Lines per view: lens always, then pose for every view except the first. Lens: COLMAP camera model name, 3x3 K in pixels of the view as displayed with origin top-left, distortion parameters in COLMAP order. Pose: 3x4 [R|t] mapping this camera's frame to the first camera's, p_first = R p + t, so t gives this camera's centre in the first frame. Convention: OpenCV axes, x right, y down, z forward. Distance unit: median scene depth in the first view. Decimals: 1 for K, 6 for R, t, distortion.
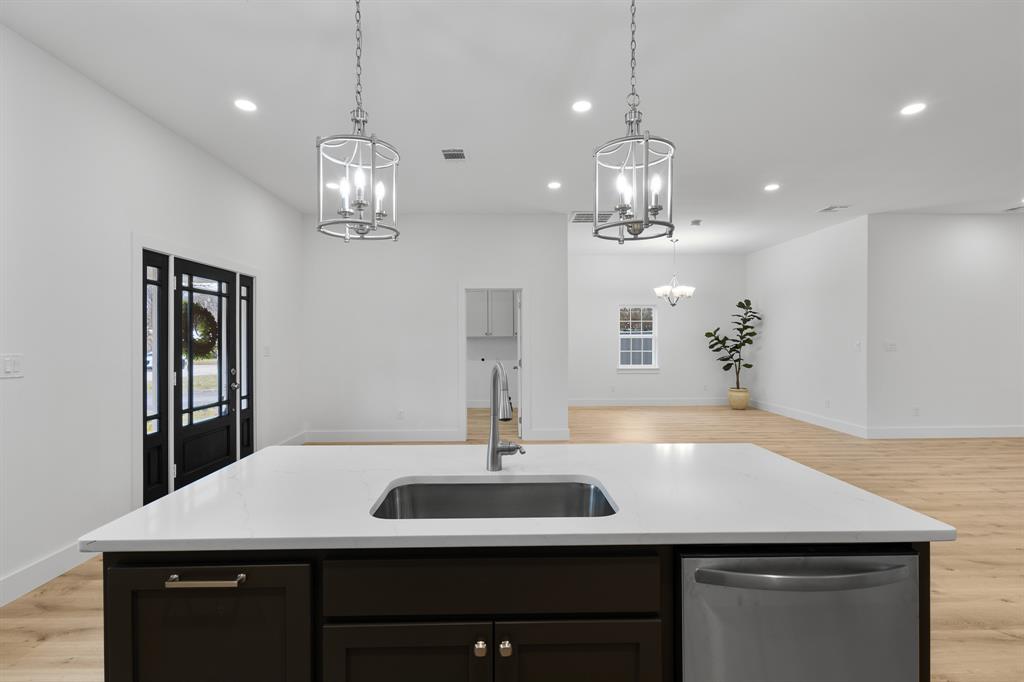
lens RADIAL K [[469.0, 0, 512.2], [0, 469.0, 344.6], [0, 0, 1]] dist [0.010985, 0.000578]
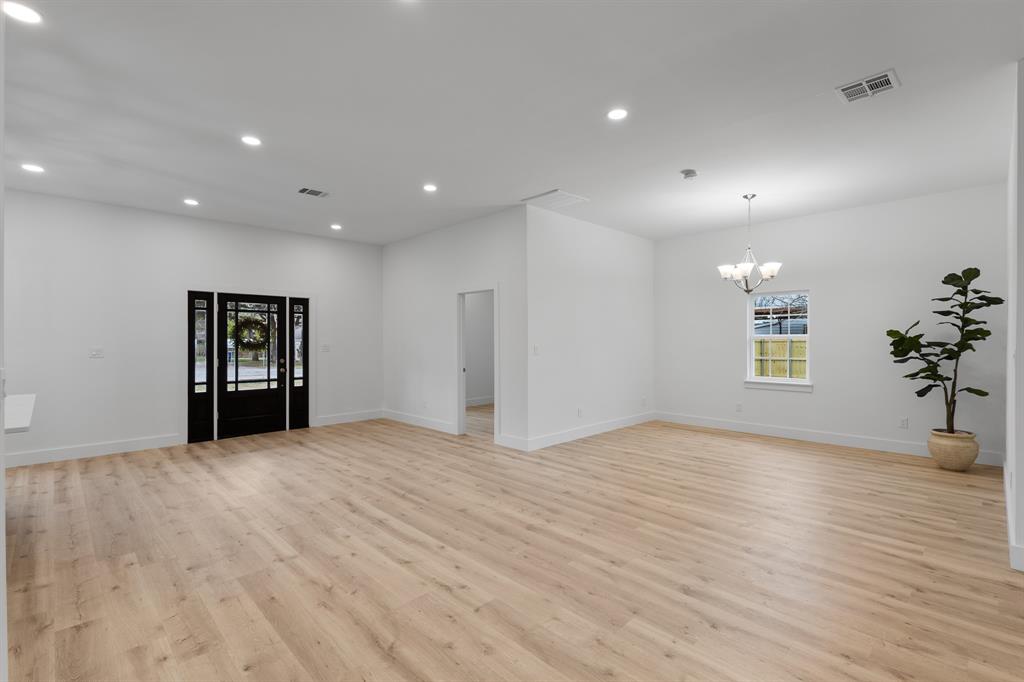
lens RADIAL K [[469.0, 0, 515.2], [0, 469.0, 342.6], [0, 0, 1]] dist [0.010985, 0.000578]
pose [[0.685930, 0.008014, -0.727623, 0.539251], [-0.009660, 0.999952, 0.001907, -0.006689], [0.727603, 0.005721, 0.685974, 0.252567]]
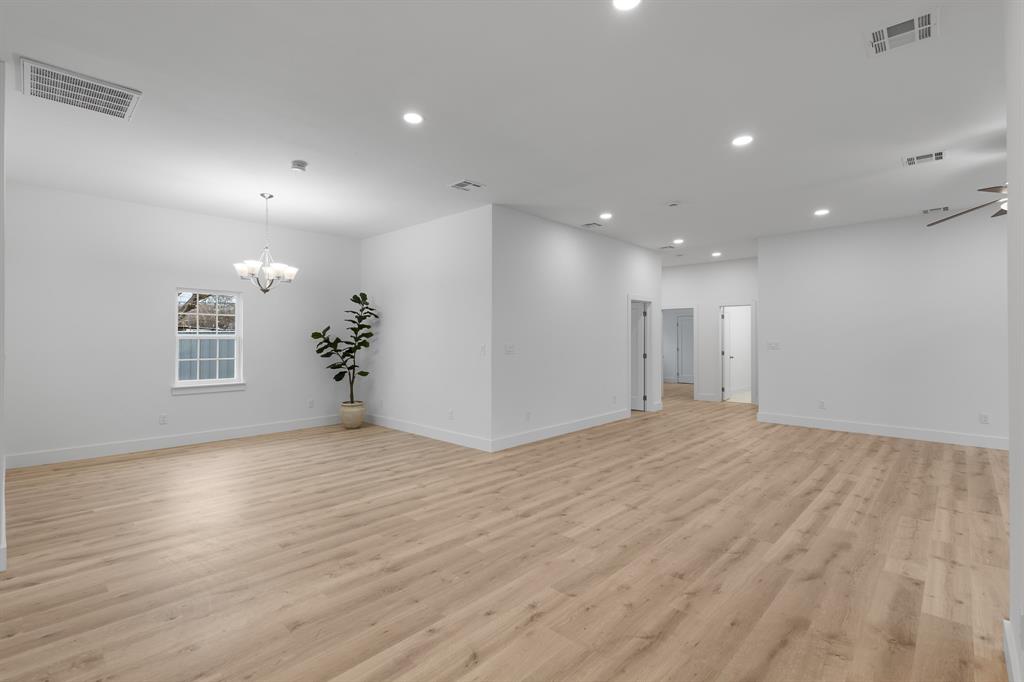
lens RADIAL K [[469.0, 0, 506.1], [0, 469.0, 336.7], [0, 0, 1]] dist [0.010985, 0.000578]
pose [[0.705179, 0.008722, 0.708976, 0.096760], [0.005139, 0.999835, -0.017411, -0.003952], [-0.709011, 0.015922, 0.705018, 0.248139]]
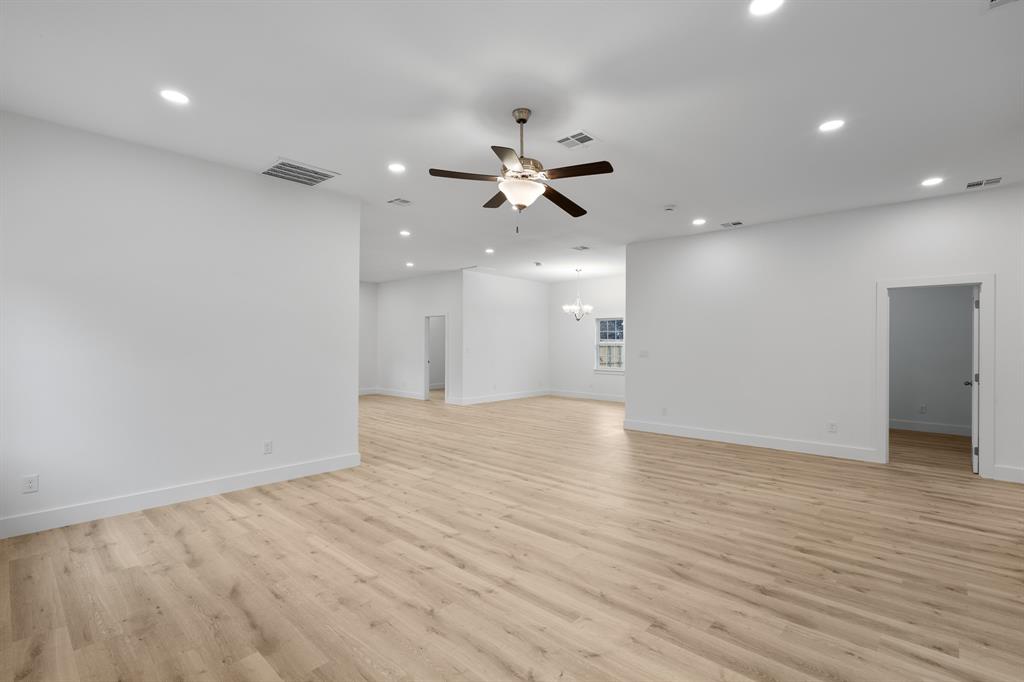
lens RADIAL K [[469.0, 0, 506.9], [0, 469.0, 338.6], [0, 0, 1]] dist [0.010985, 0.000578]
pose [[0.713724, -0.000707, -0.700427, 0.985430], [-0.018291, 0.999640, -0.019648, -0.002490], [0.700188, 0.026834, 0.713454, -0.055328]]
